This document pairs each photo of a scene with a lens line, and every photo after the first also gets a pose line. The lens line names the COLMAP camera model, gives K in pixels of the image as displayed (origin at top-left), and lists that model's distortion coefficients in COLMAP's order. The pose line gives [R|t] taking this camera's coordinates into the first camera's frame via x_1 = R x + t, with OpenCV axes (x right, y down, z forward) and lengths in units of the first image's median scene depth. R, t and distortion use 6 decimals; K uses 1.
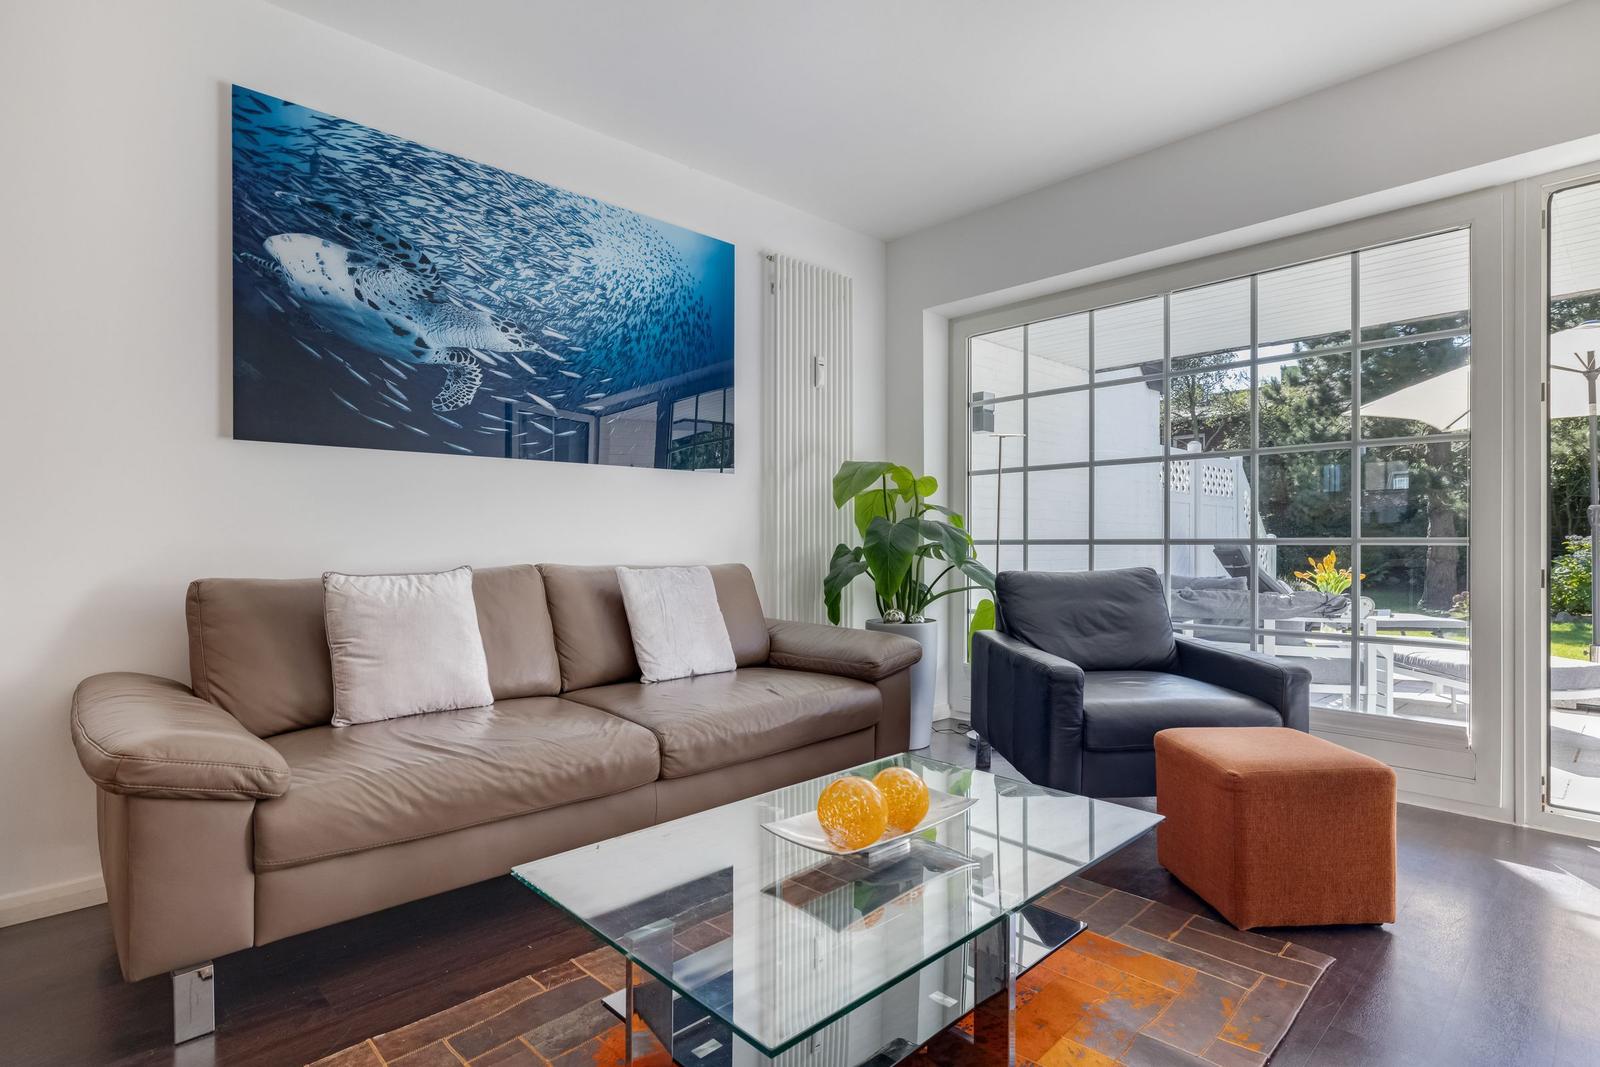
lens RADIAL K [[801.0, 0, 795.8], [0, 801.0, 542.5], [0, 0, 1]] dist [-0.012394, 0.001285]
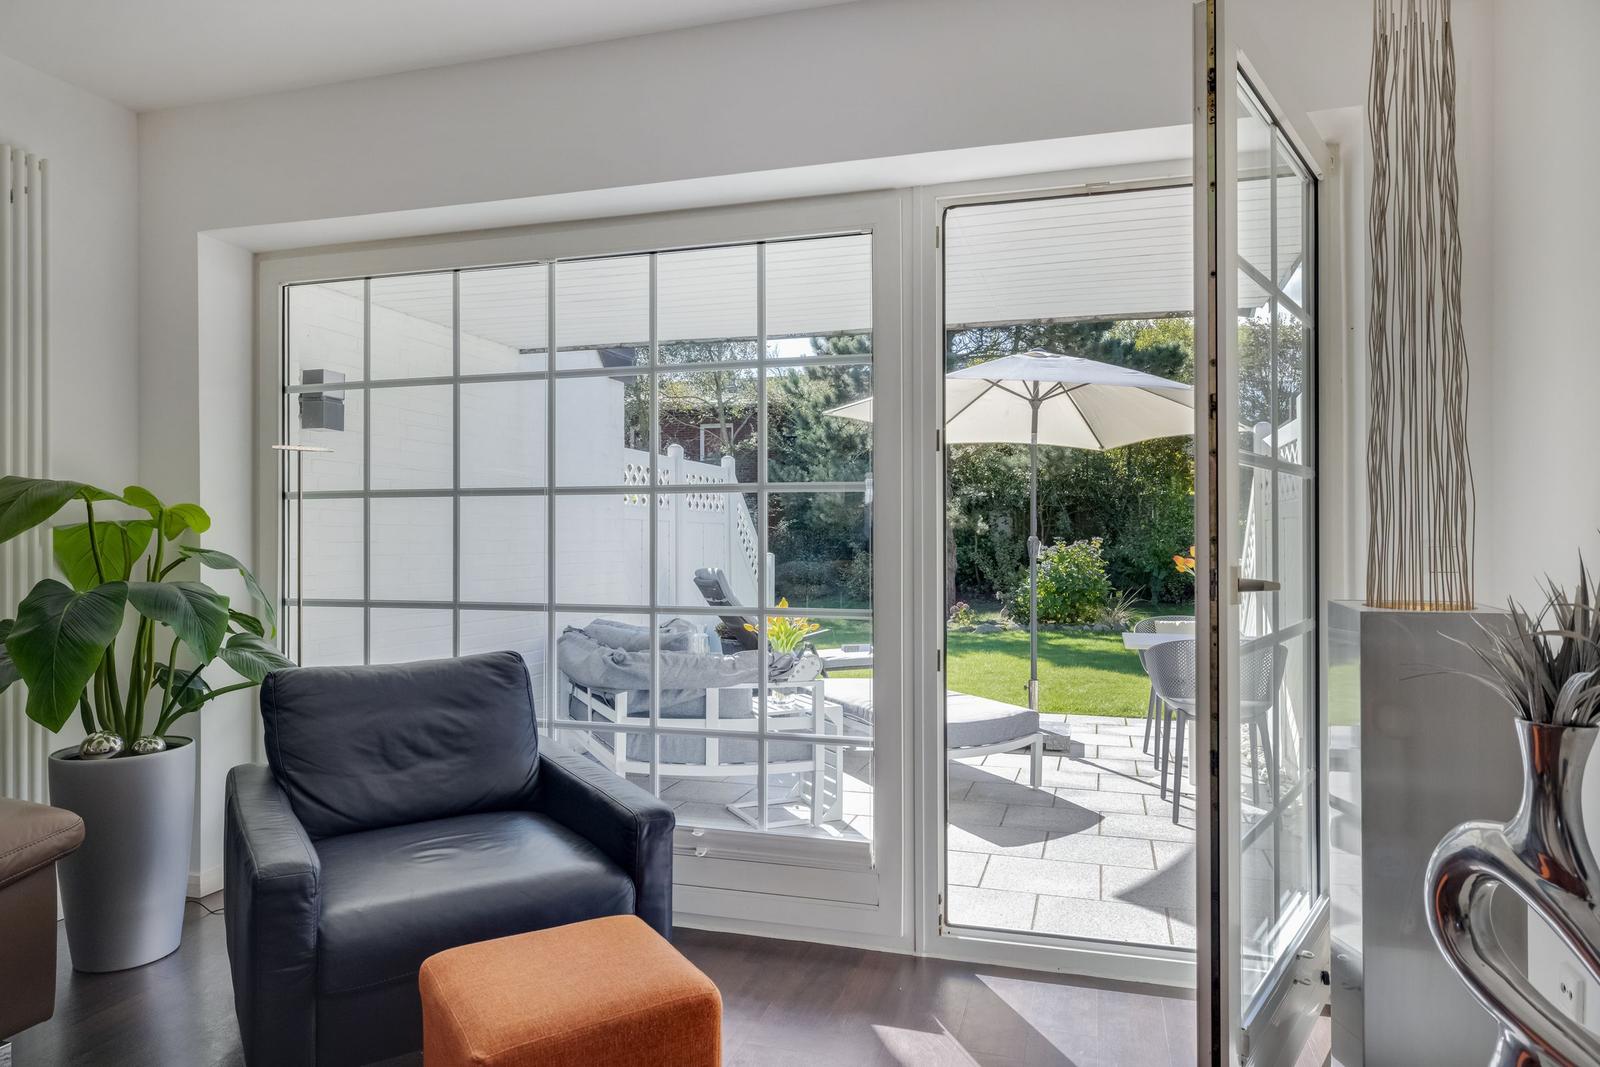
lens RADIAL K [[1003.2, 0, 800.5], [0, 1003.2, 539.6], [0, 0, 1]] dist [-0.009840, -0.001087]
pose [[0.862850, 0.004414, 0.505441, 0.193820], [-0.003316, 0.999990, -0.003072, -0.057643], [-0.505449, 0.000974, 0.862856, 0.107462]]
